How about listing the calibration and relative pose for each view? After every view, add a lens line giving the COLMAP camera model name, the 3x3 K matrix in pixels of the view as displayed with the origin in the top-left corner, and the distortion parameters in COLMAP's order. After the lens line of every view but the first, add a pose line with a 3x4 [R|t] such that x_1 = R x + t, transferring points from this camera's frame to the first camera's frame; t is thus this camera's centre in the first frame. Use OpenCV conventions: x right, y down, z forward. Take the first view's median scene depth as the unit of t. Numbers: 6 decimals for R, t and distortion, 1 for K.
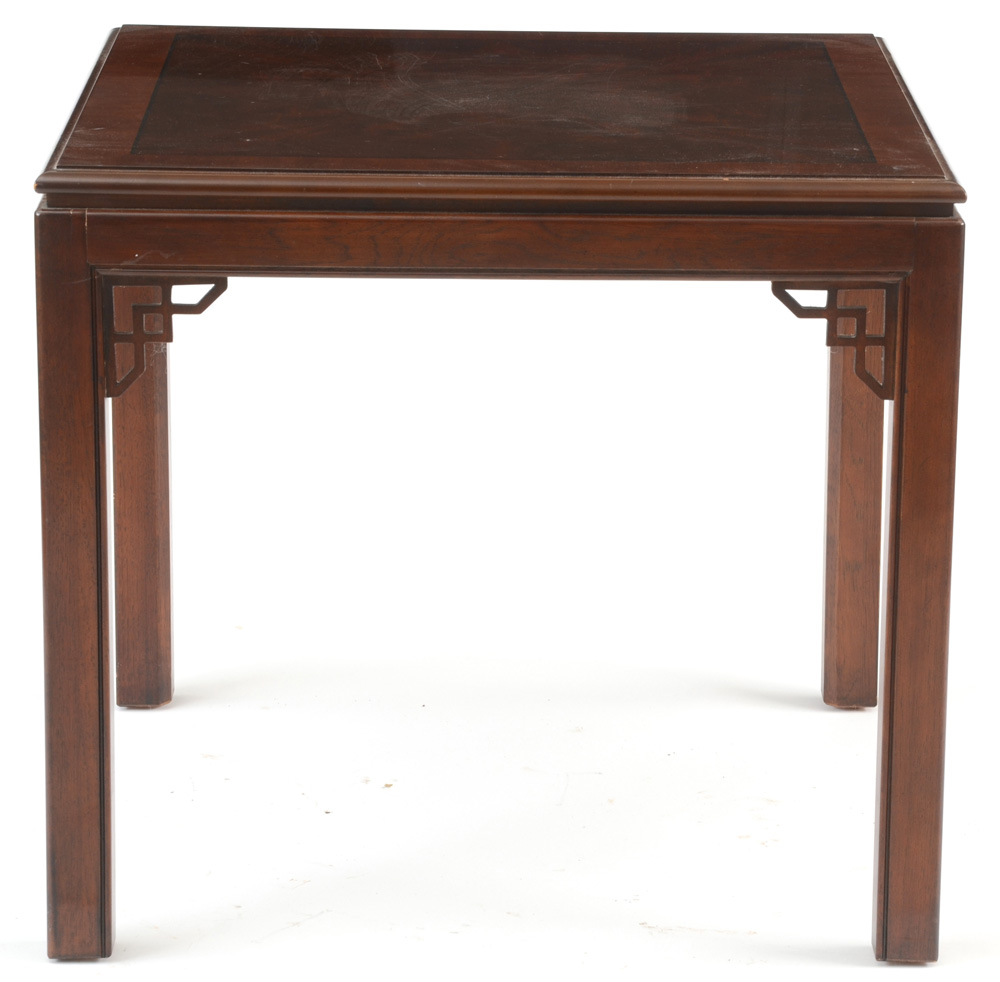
lens RADIAL K [[4266.0, 0, 502.0], [0, 4266.0, 495.8], [0, 0, 1]] dist [0.305392, 0.000000]
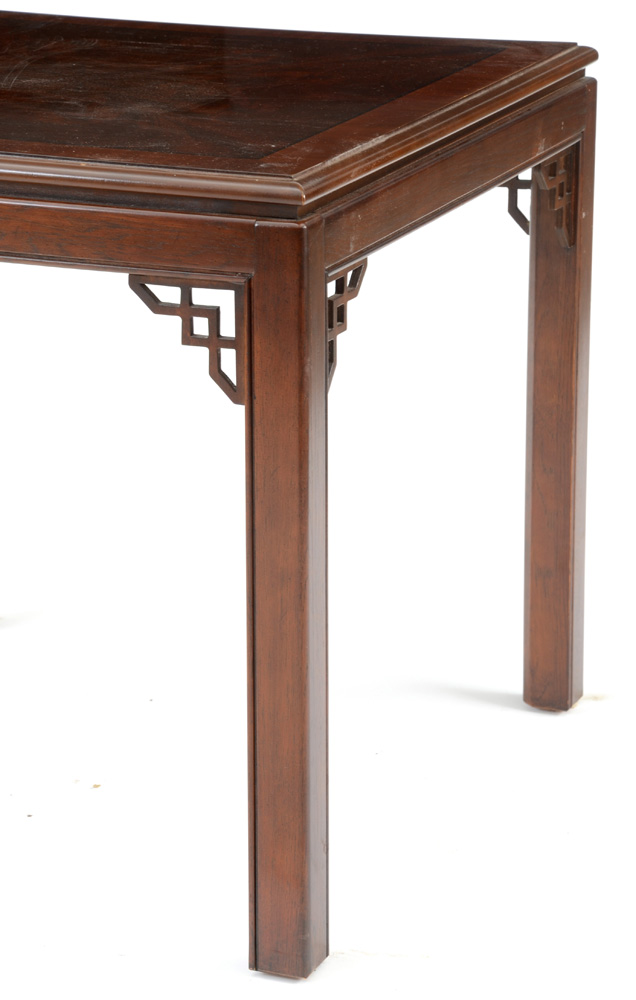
lens RADIAL K [[3115.7, 0, 325.0], [0, 3115.7, 546.9], [0, 0, 1]] dist [0.693751, 0.000000]
pose [[0.922082, 0.096977, -0.374646, 0.380675], [-0.084422, 0.995184, 0.049822, -0.027377], [0.377673, -0.014312, 0.925828, 0.347043]]
